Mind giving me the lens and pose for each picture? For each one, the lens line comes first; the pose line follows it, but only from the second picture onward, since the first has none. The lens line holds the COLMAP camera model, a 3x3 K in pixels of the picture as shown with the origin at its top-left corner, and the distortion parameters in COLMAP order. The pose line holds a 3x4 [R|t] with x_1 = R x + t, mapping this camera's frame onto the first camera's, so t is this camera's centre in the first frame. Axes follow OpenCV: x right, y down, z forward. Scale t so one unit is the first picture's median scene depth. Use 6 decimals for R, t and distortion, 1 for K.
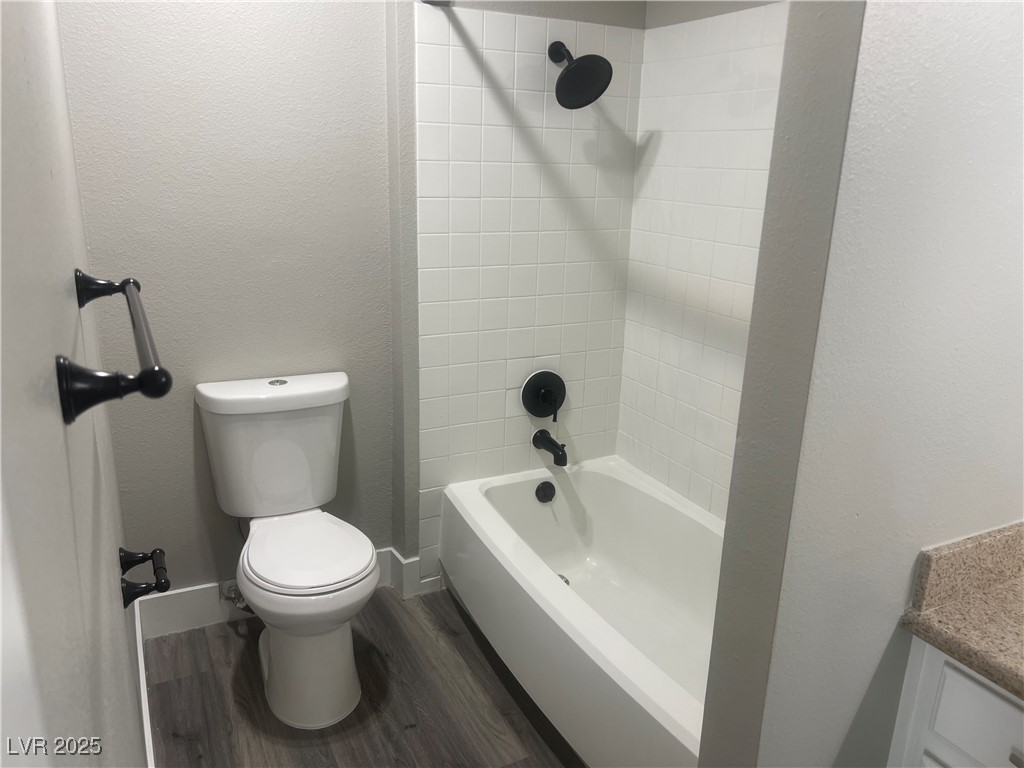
lens RADIAL K [[771.2, 0, 507.4], [0, 771.2, 388.0], [0, 0, 1]] dist [0.071237, -0.096645]
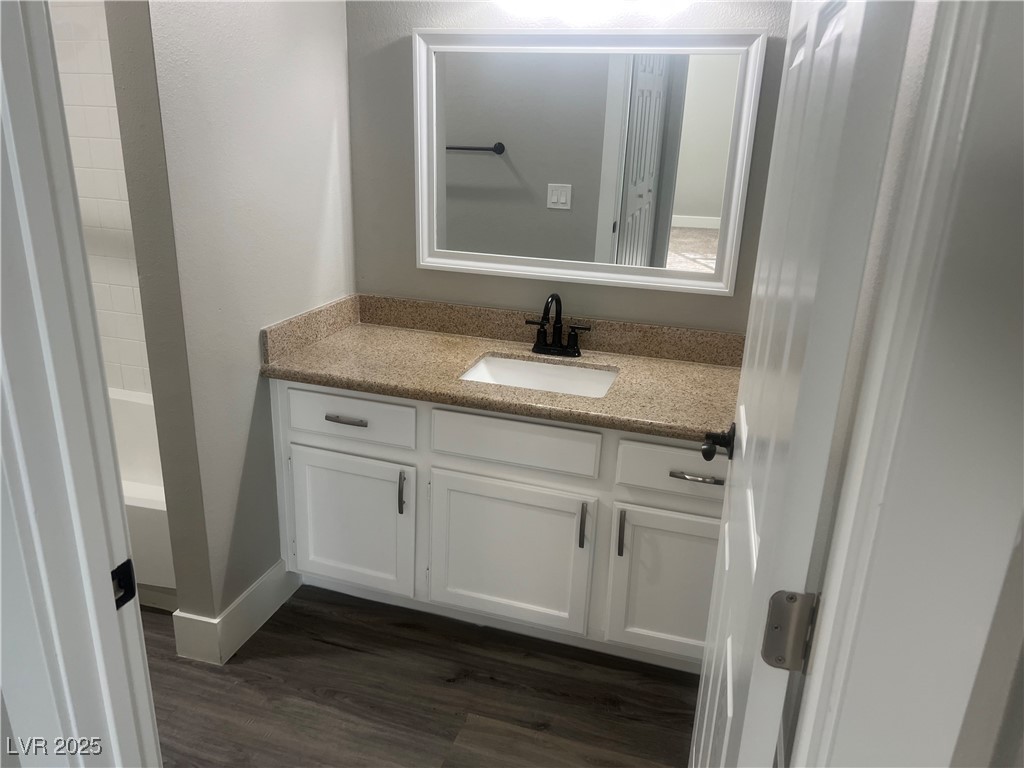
lens RADIAL K [[768.5, 0, 514.8], [0, 768.5, 388.8], [0, 0, 1]] dist [0.029729, -0.005358]
pose [[0.721915, -0.204898, 0.660950, -0.243991], [0.199578, 0.976219, 0.084647, 0.304669], [-0.662576, 0.070803, 0.745641, -0.687434]]
